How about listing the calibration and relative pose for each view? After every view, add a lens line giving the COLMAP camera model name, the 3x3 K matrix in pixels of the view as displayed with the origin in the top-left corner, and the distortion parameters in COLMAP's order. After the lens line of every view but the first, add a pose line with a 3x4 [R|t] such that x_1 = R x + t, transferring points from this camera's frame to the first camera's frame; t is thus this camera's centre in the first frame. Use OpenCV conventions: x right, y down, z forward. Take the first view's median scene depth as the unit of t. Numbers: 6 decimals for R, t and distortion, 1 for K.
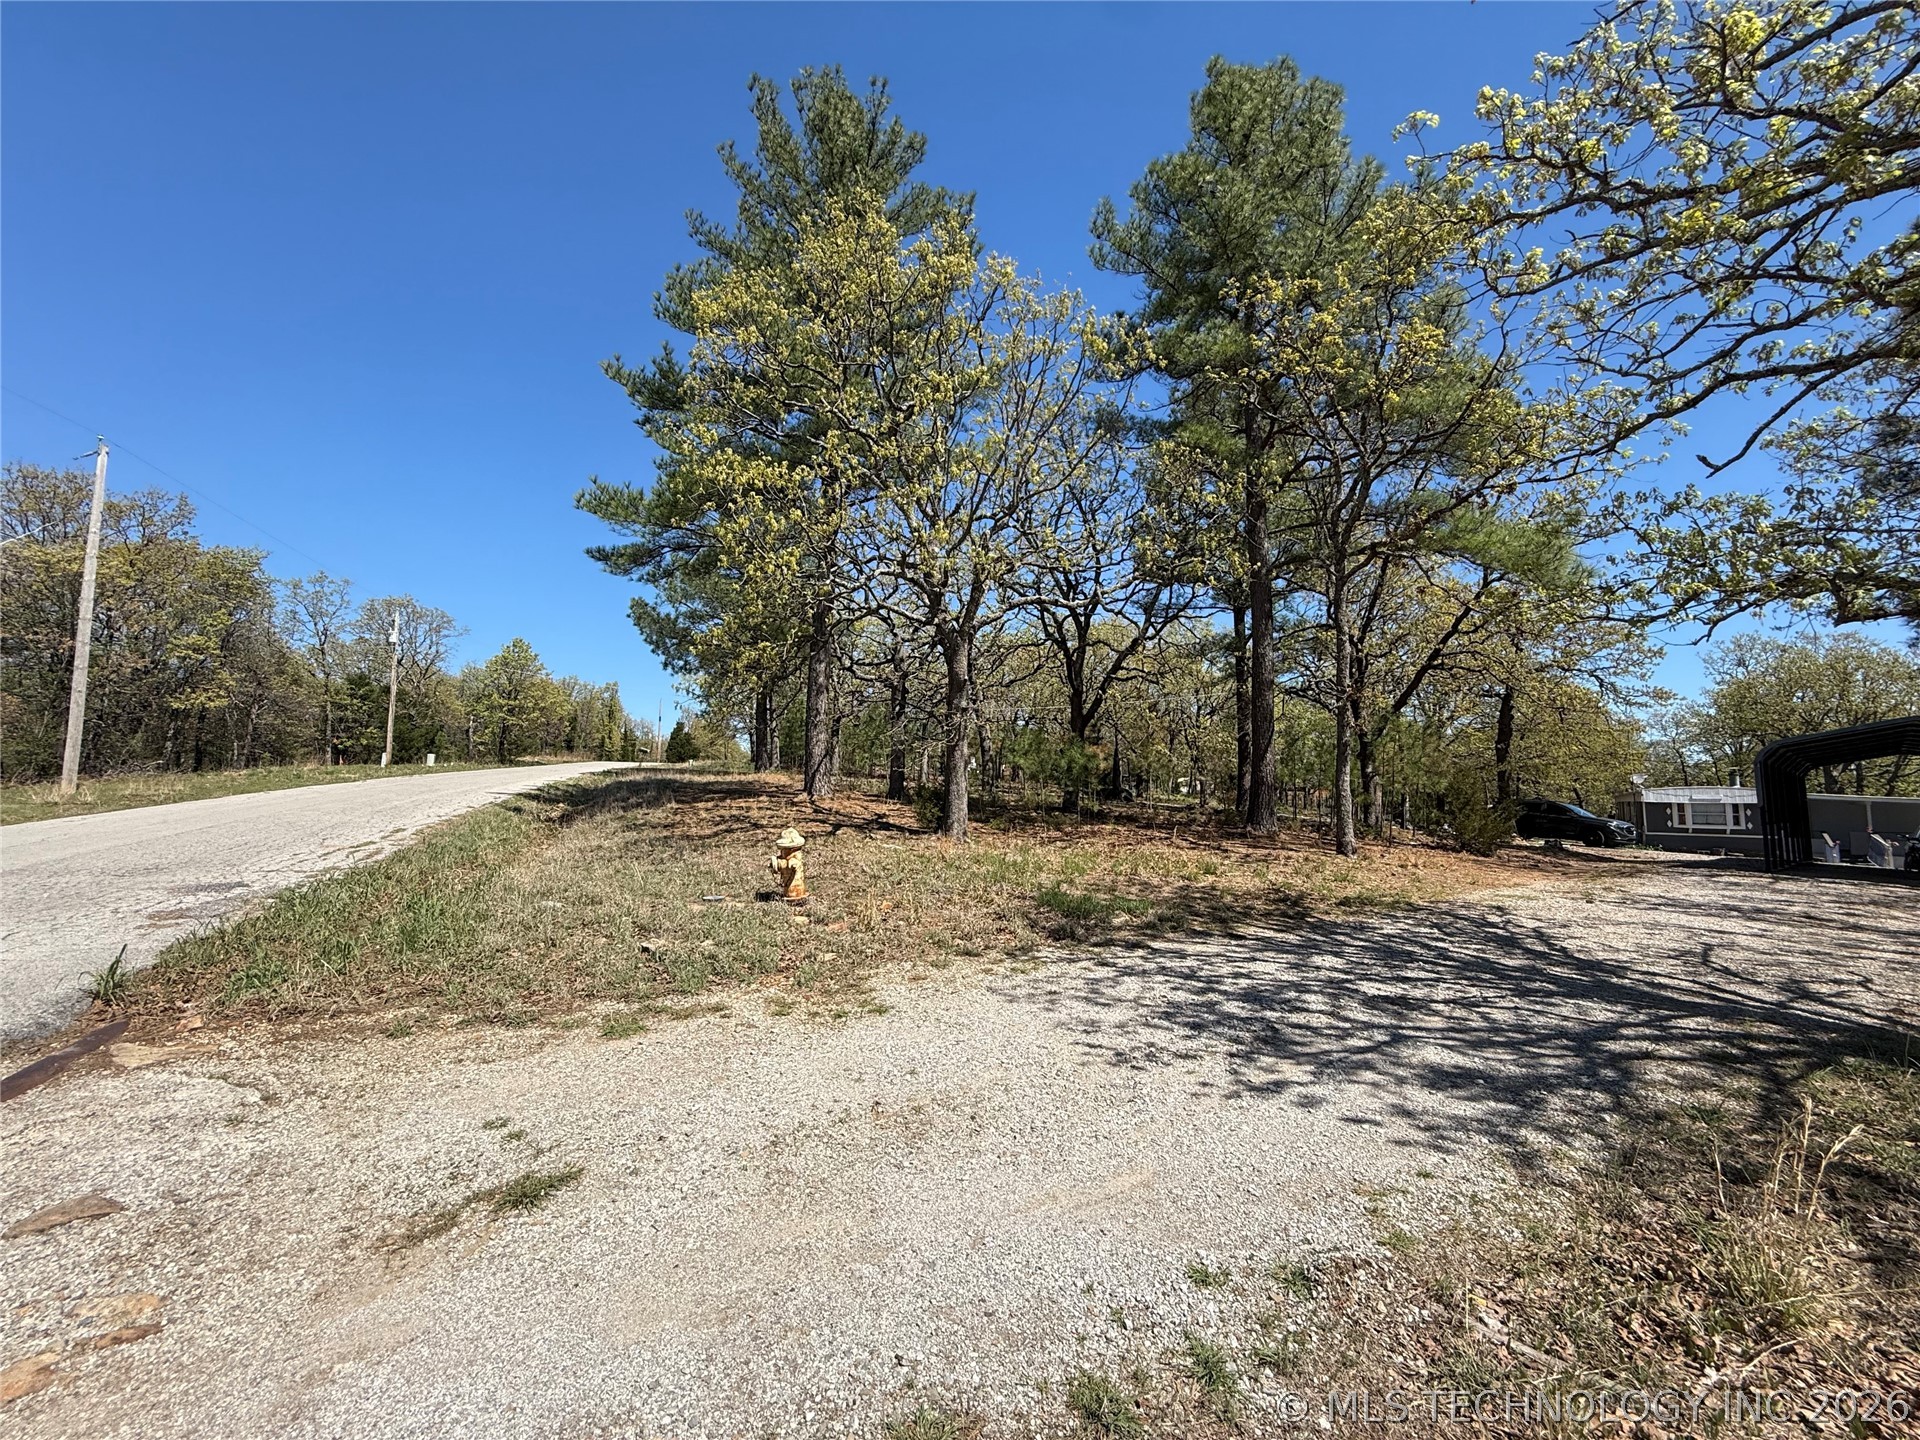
lens RADIAL K [[770.7, 0, 953.5], [0, 770.7, 721.8], [0, 0, 1]] dist [0.002403, 0.000804]
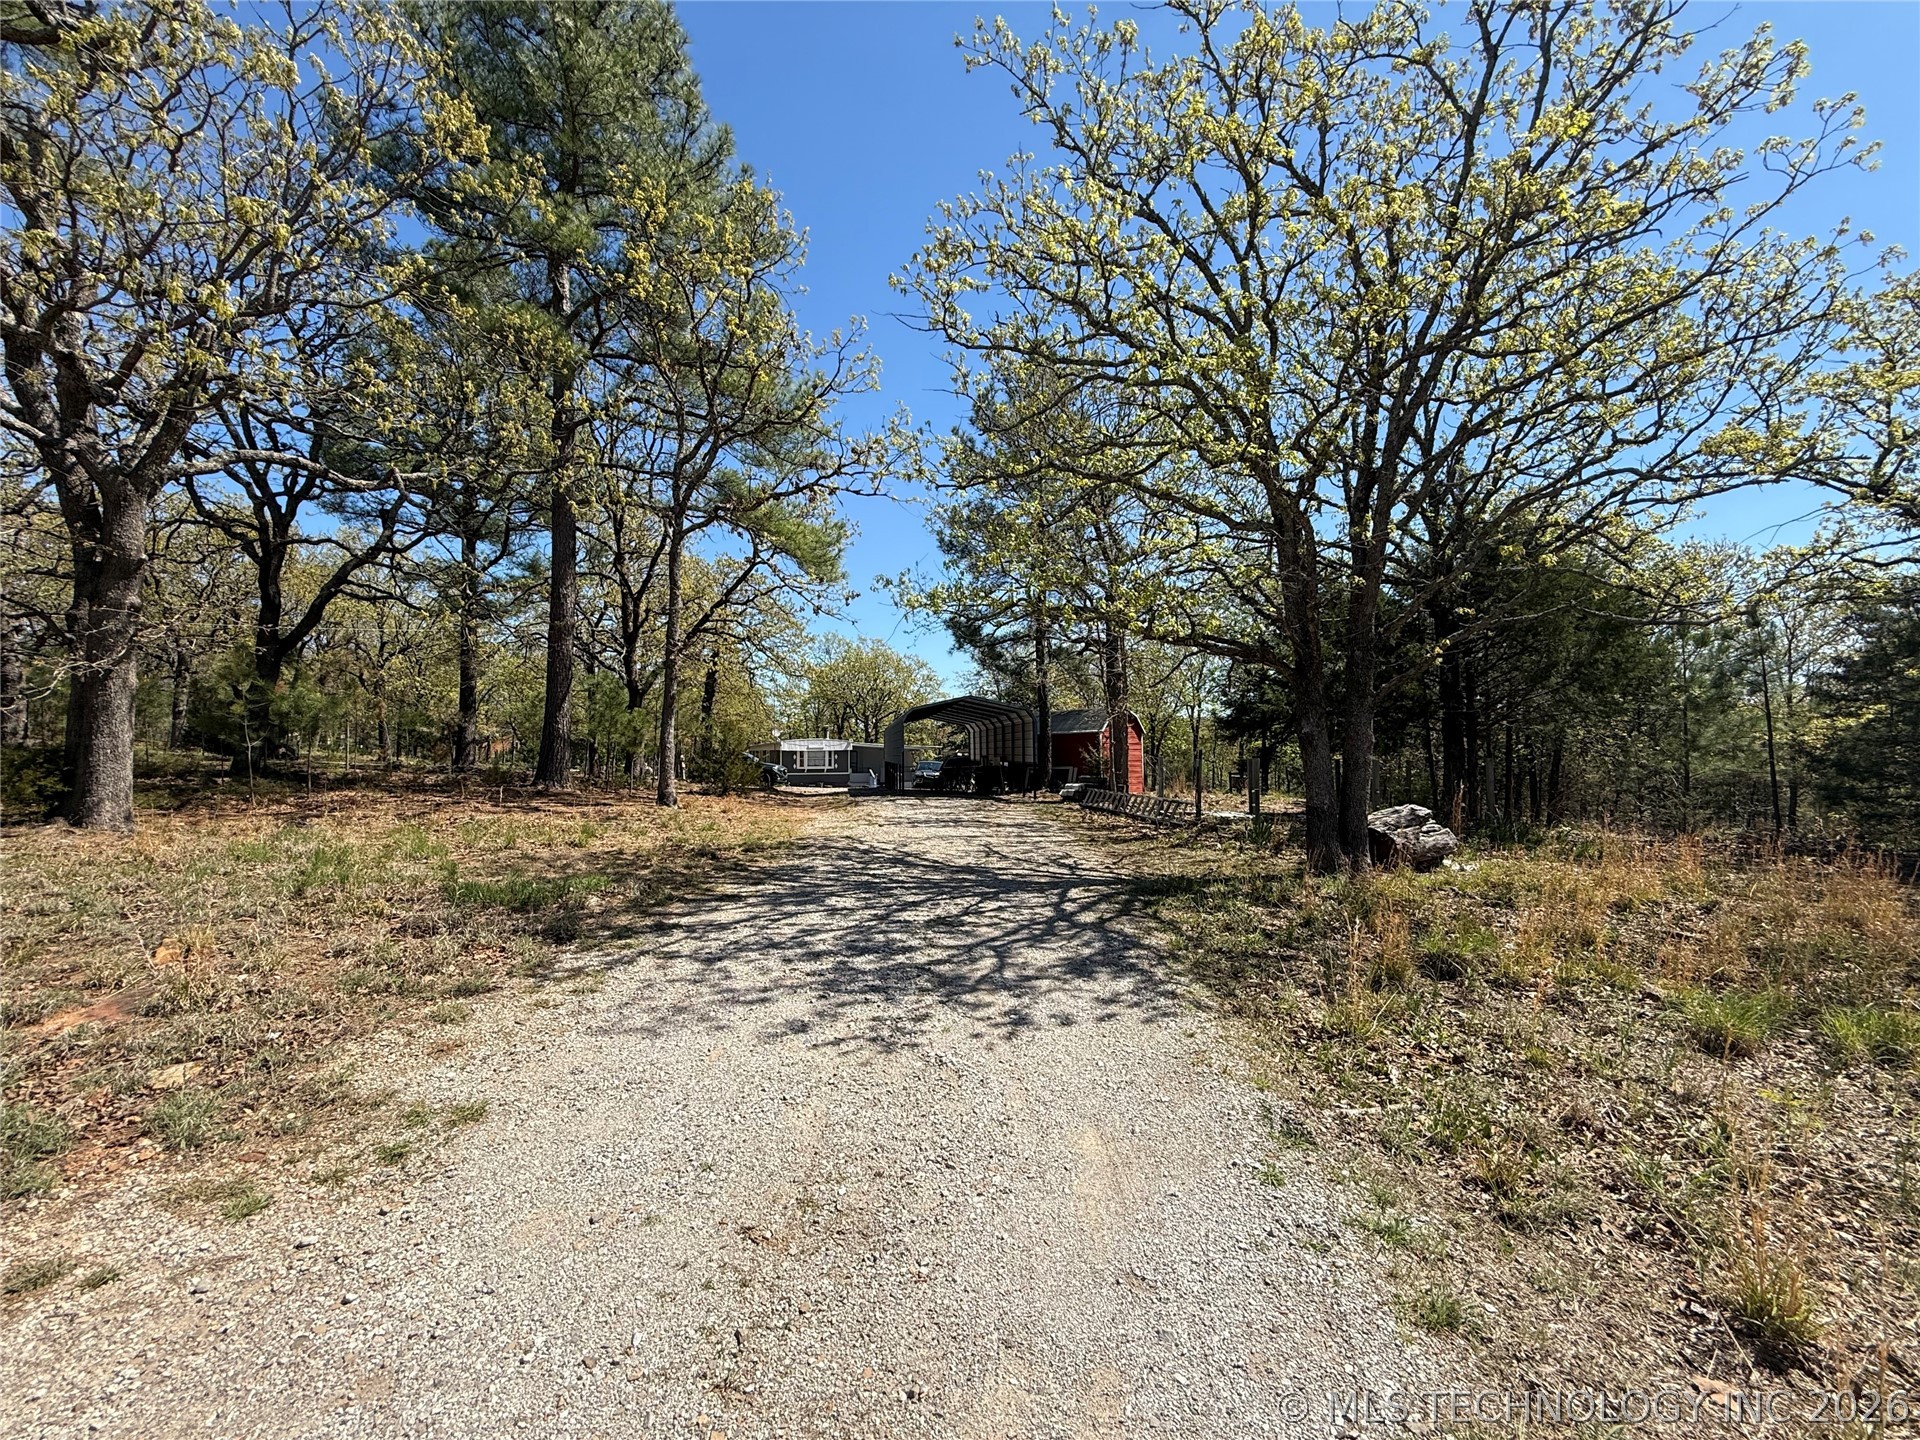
lens RADIAL K [[770.7, 0, 953.5], [0, 770.7, 721.8], [0, 0, 1]] dist [0.002403, 0.000804]
pose [[0.531214, 0.017761, 0.847051, -0.444655], [-0.069142, 0.997354, 0.022449, 0.036406], [-0.844411, -0.070492, 0.531037, 0.430043]]
